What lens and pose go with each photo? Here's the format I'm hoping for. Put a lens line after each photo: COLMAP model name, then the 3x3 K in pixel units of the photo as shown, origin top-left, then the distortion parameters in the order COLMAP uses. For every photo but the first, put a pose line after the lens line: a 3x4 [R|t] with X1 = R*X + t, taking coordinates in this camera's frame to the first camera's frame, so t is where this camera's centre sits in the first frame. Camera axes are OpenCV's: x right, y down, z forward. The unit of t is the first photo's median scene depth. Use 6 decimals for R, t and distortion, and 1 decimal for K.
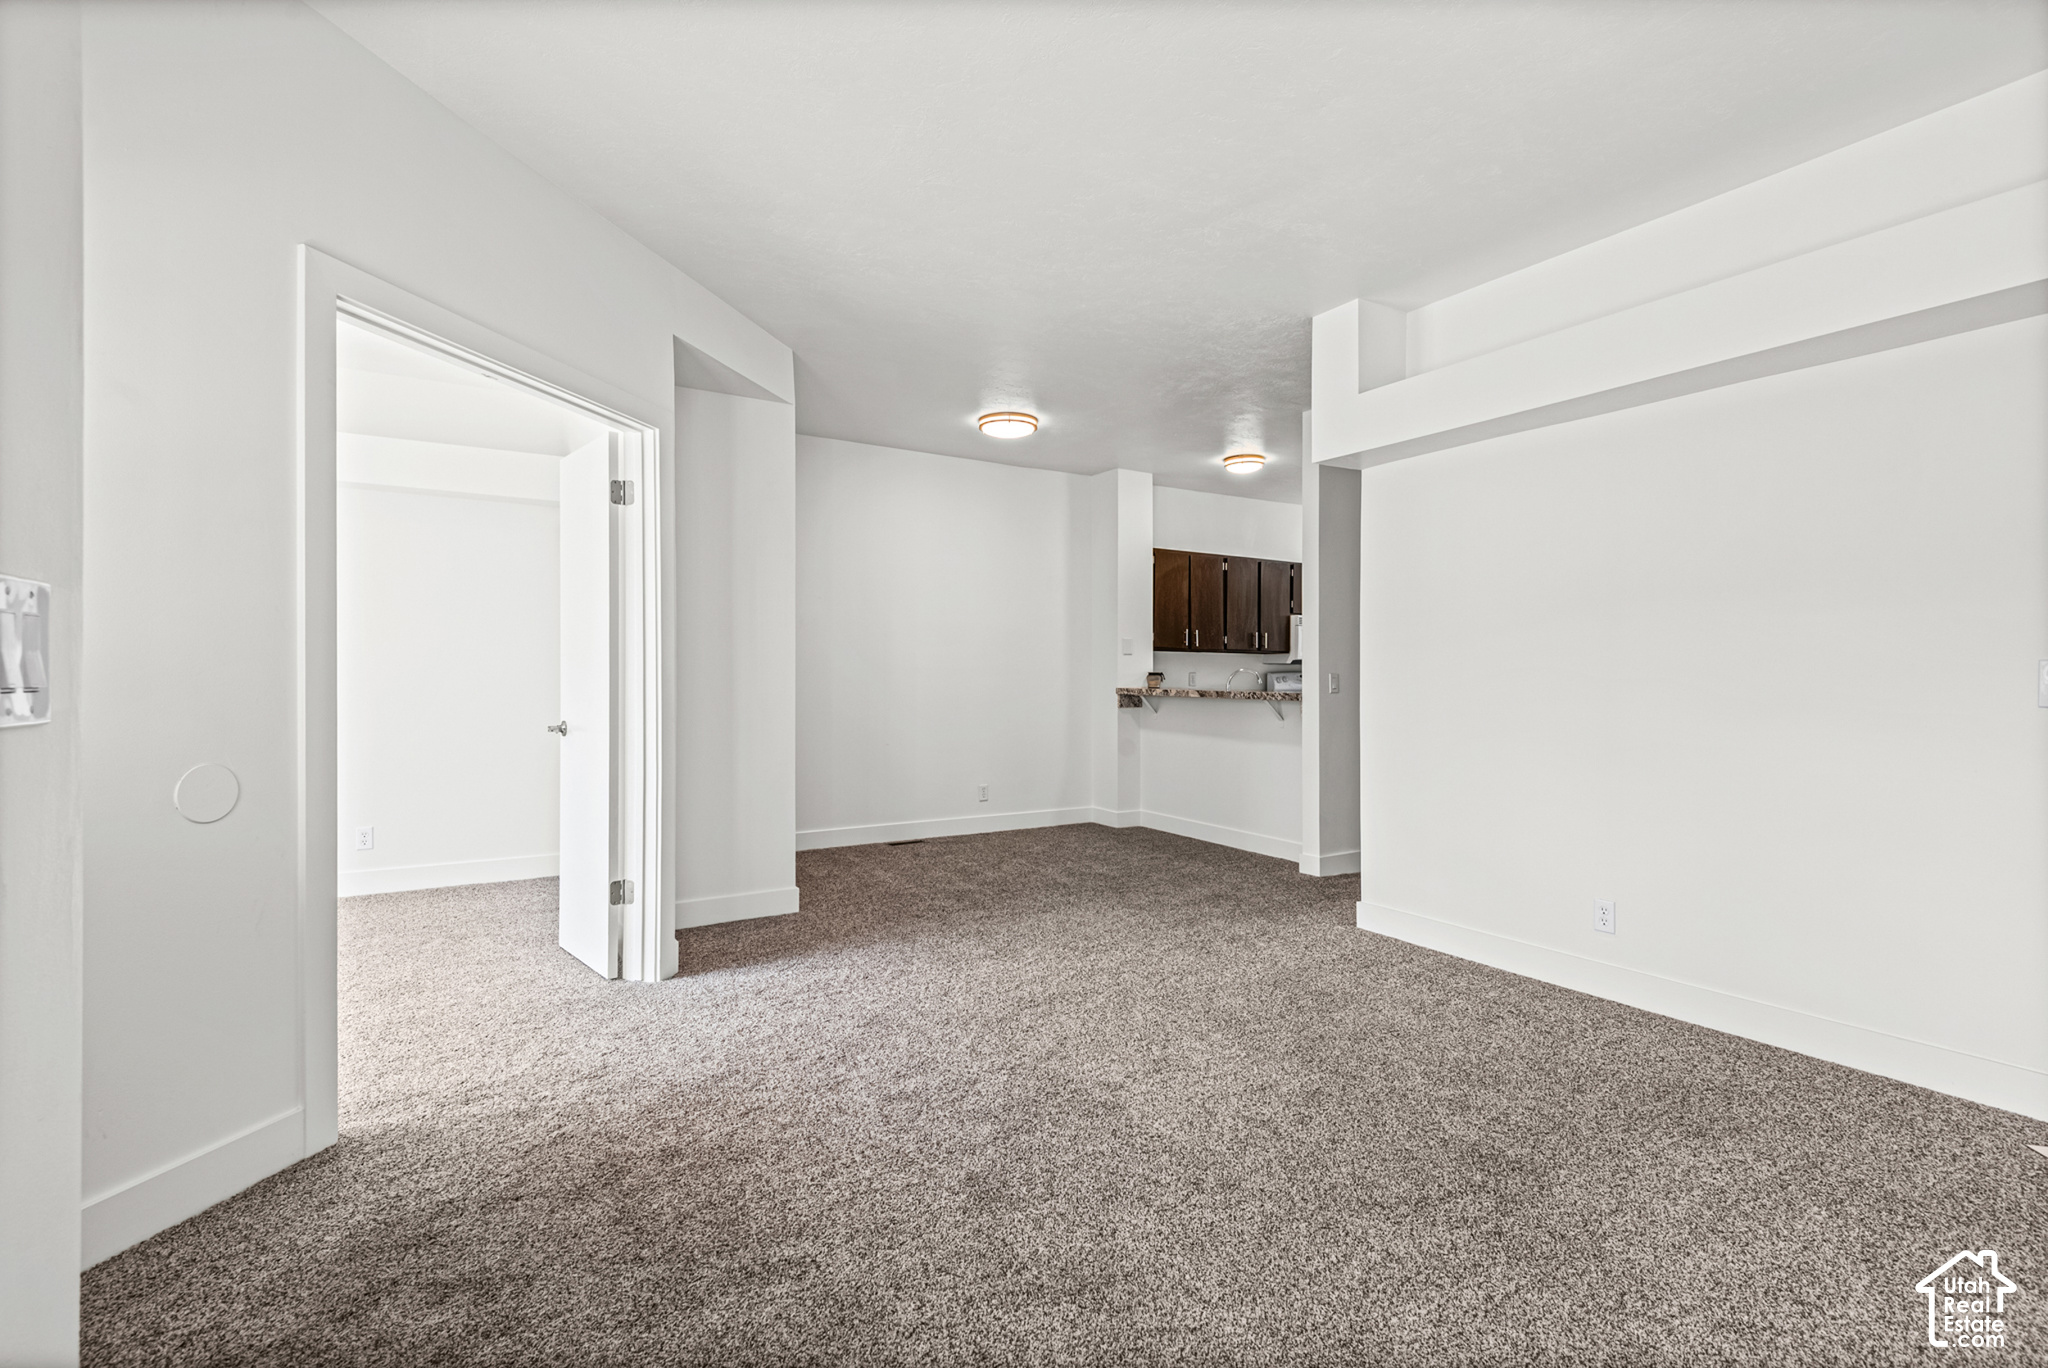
lens RADIAL K [[921.3, 0, 1025.9], [0, 921.3, 661.6], [0, 0, 1]] dist [0.024746, -0.017531]
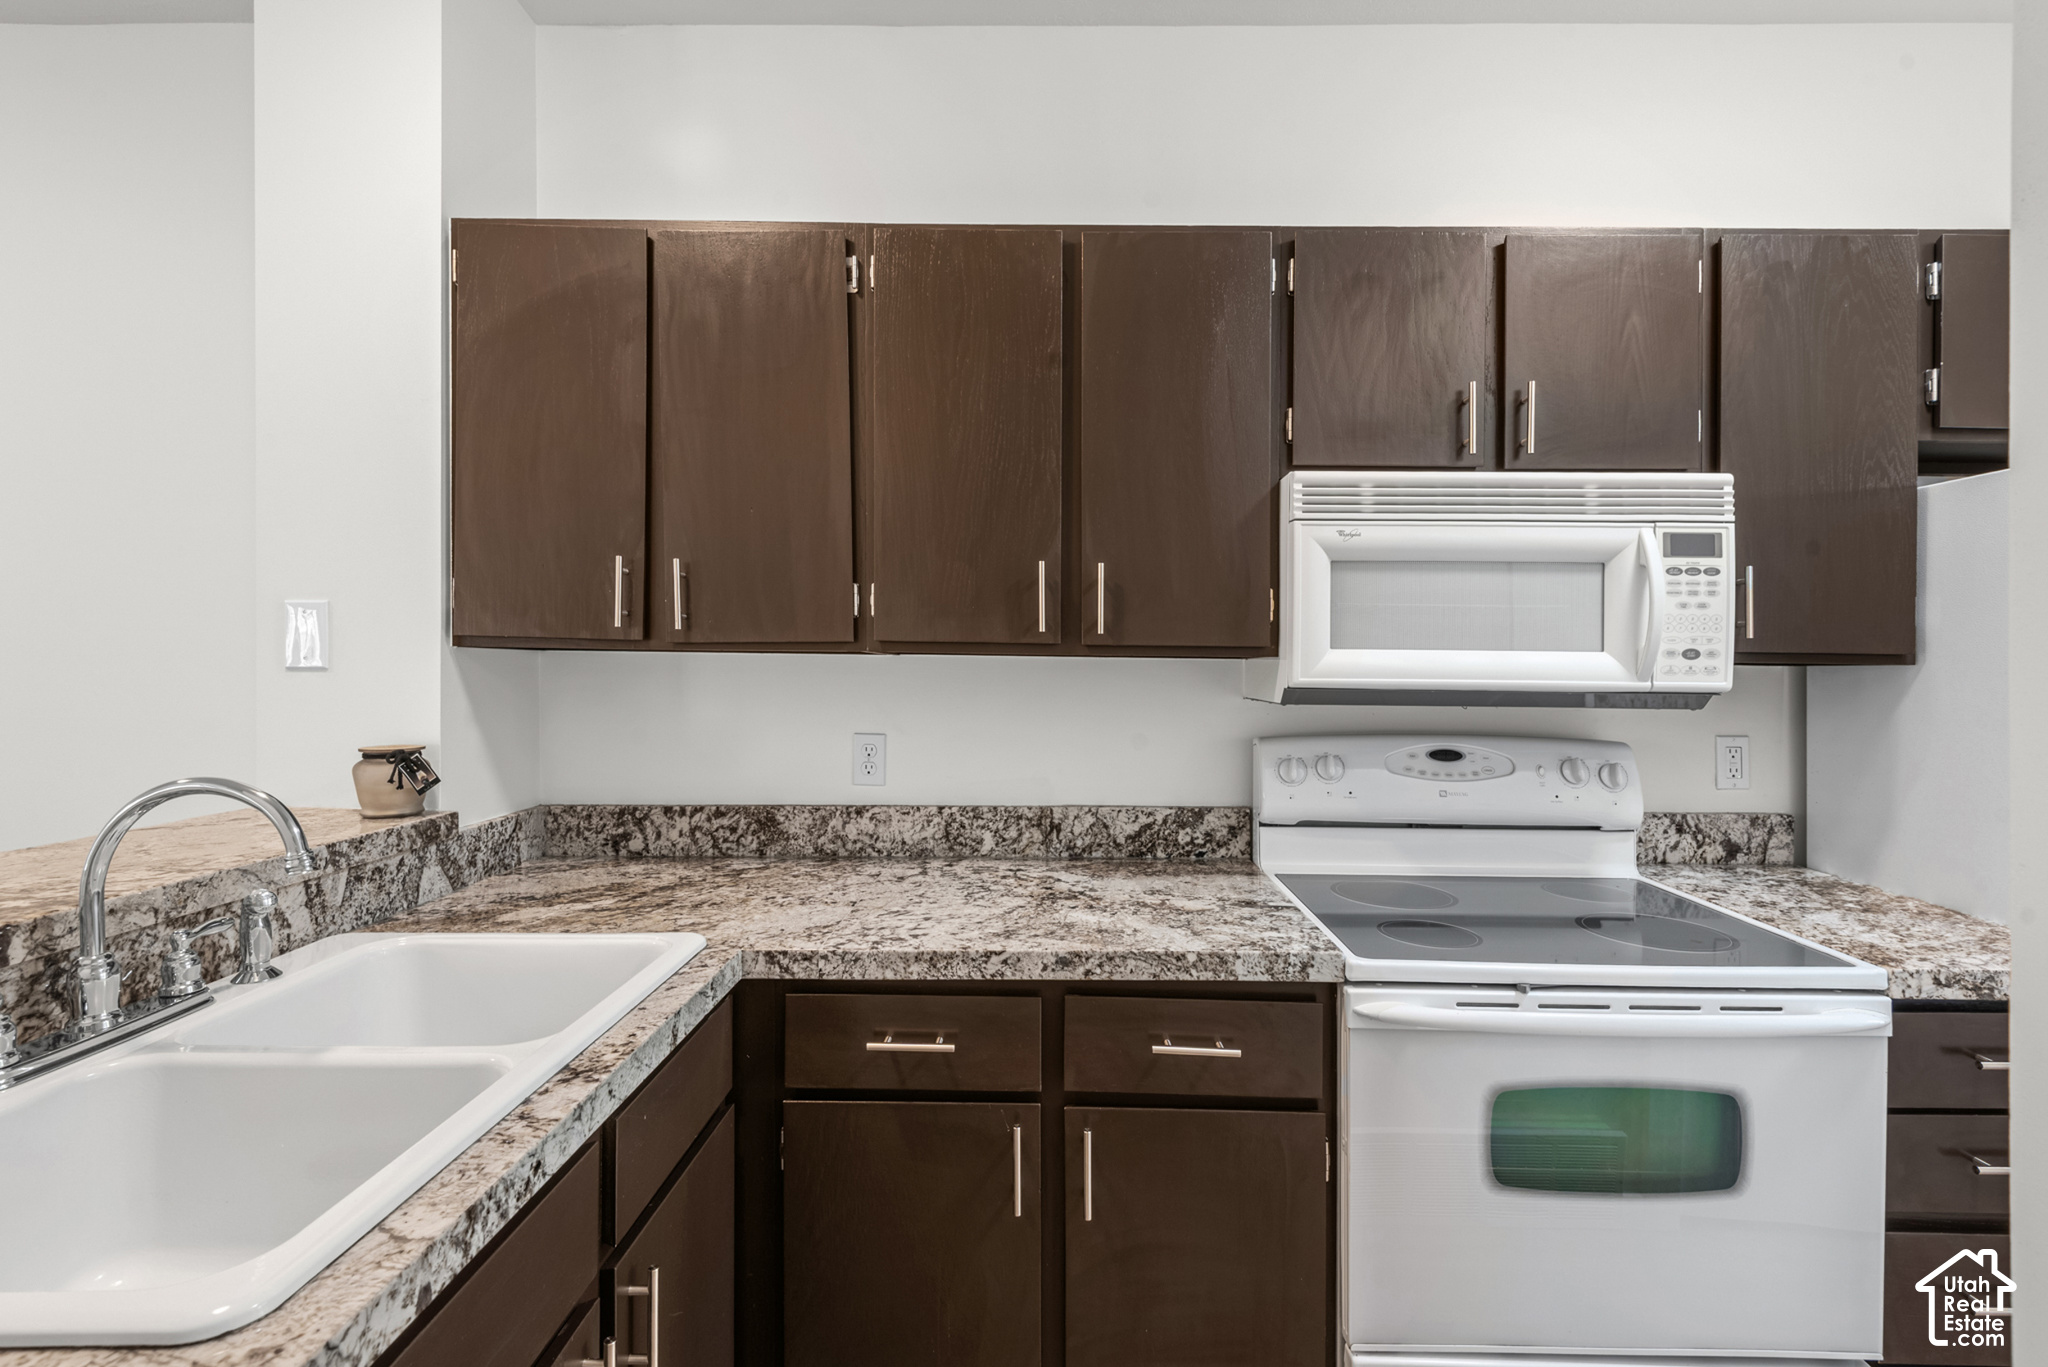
lens RADIAL K [[921.3, 0, 1025.9], [0, 921.3, 661.1], [0, 0, 1]] dist [0.024746, -0.017531]
pose [[0.835363, 0.003475, -0.549688, 0.401325], [0.003734, 0.999921, 0.011996, -0.011868], [0.549686, -0.012074, 0.835284, 0.895252]]
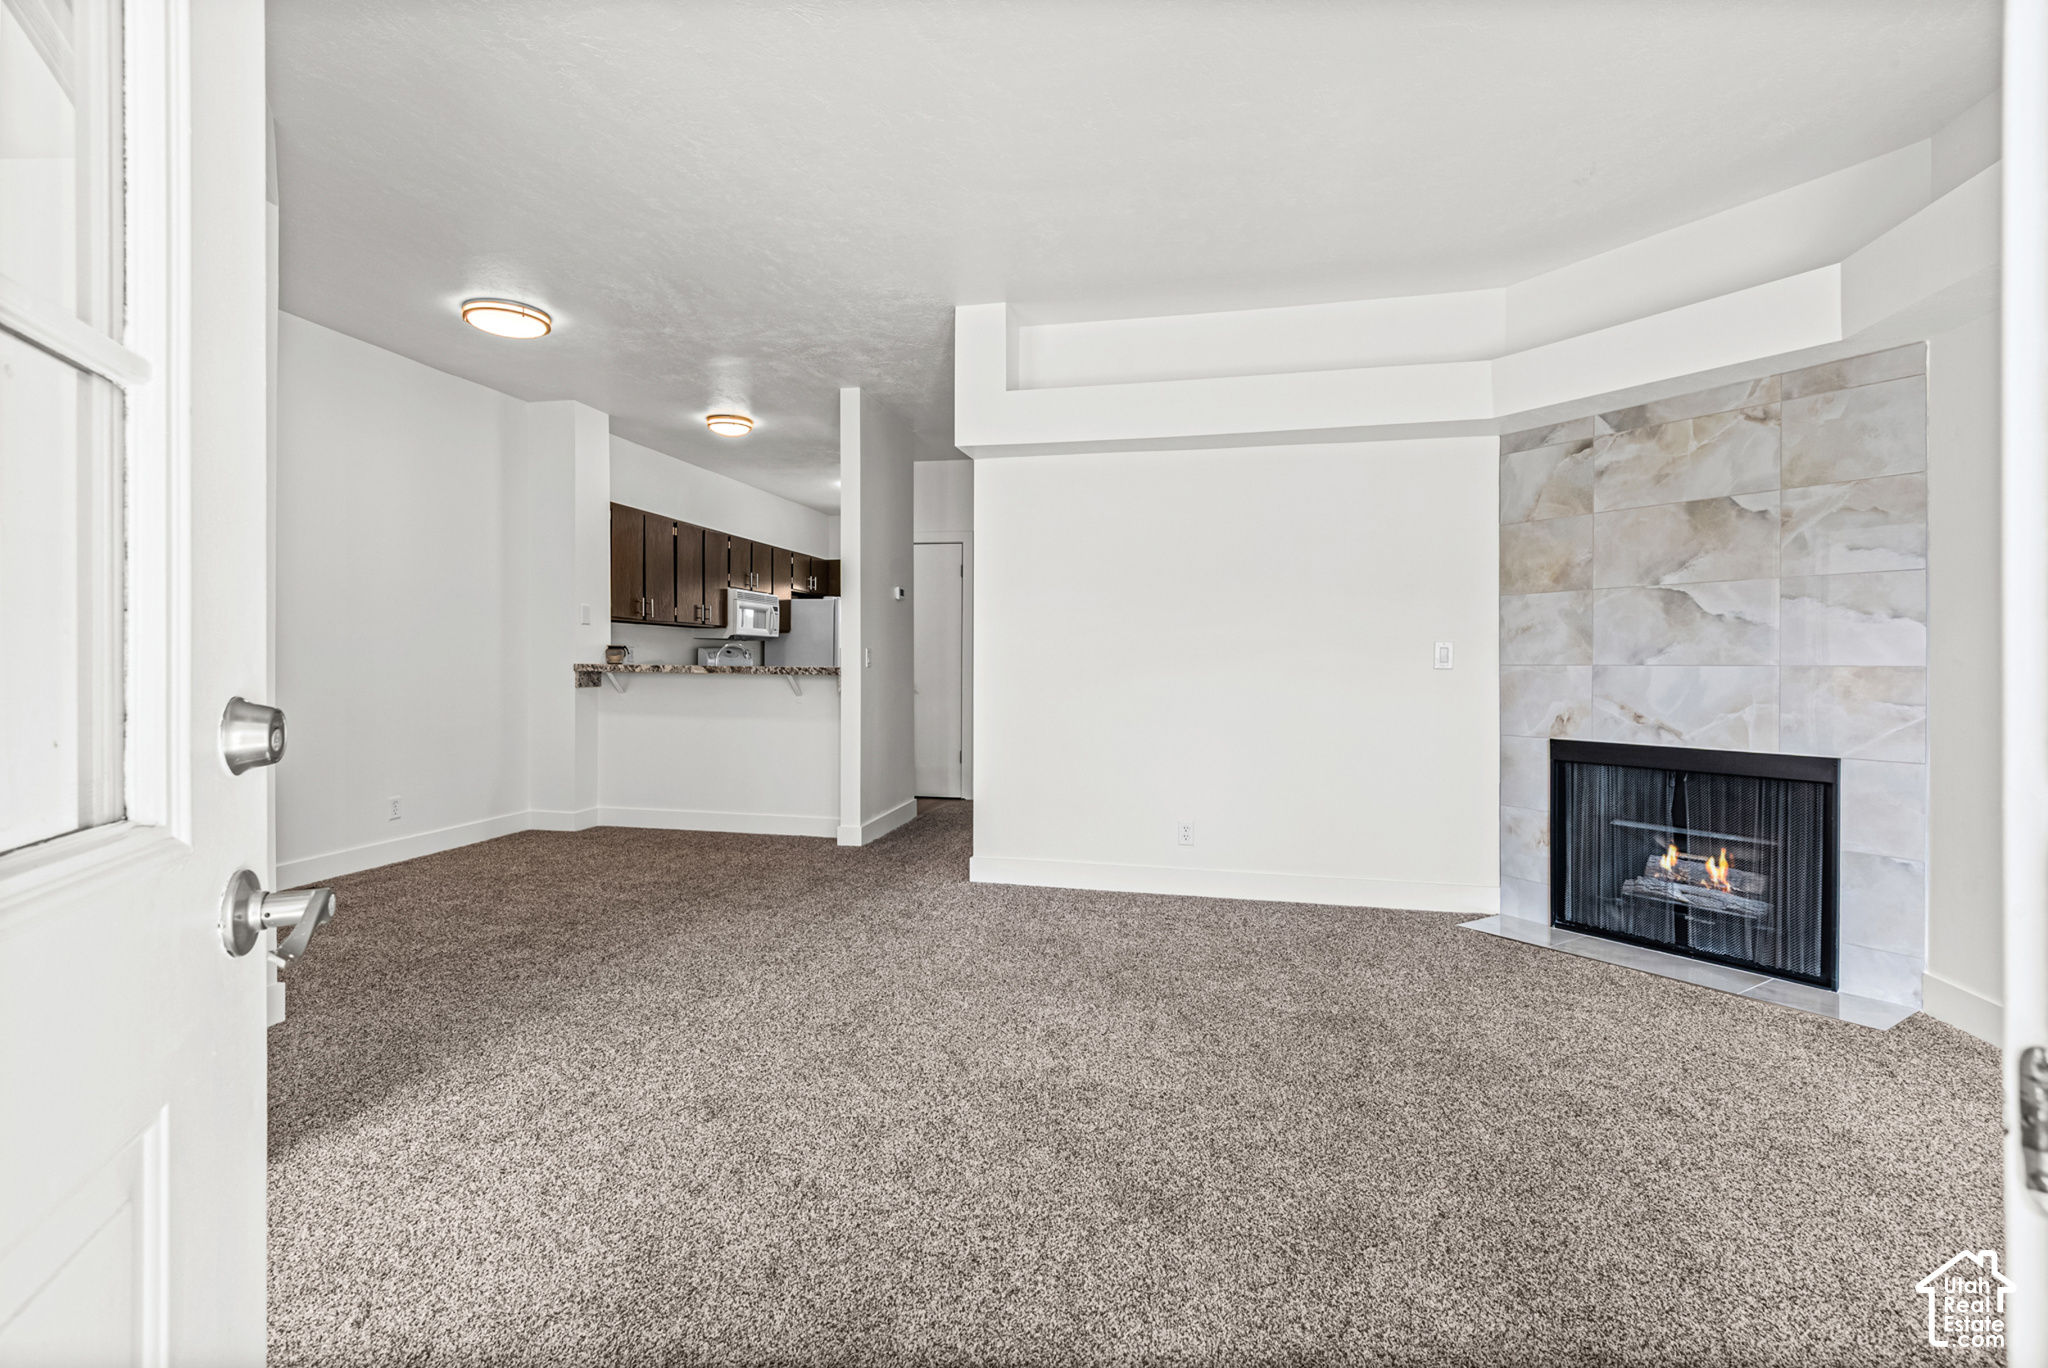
lens RADIAL K [[909.7, 0, 1015.3], [0, 909.7, 651.3], [0, 0, 1]] dist [0.015601, -0.000161]
pose [[0.694292, 0.004415, 0.719680, -0.218847], [-0.014086, 0.999873, 0.007455, 0.004903], [-0.719556, -0.015313, 0.694266, 0.131610]]
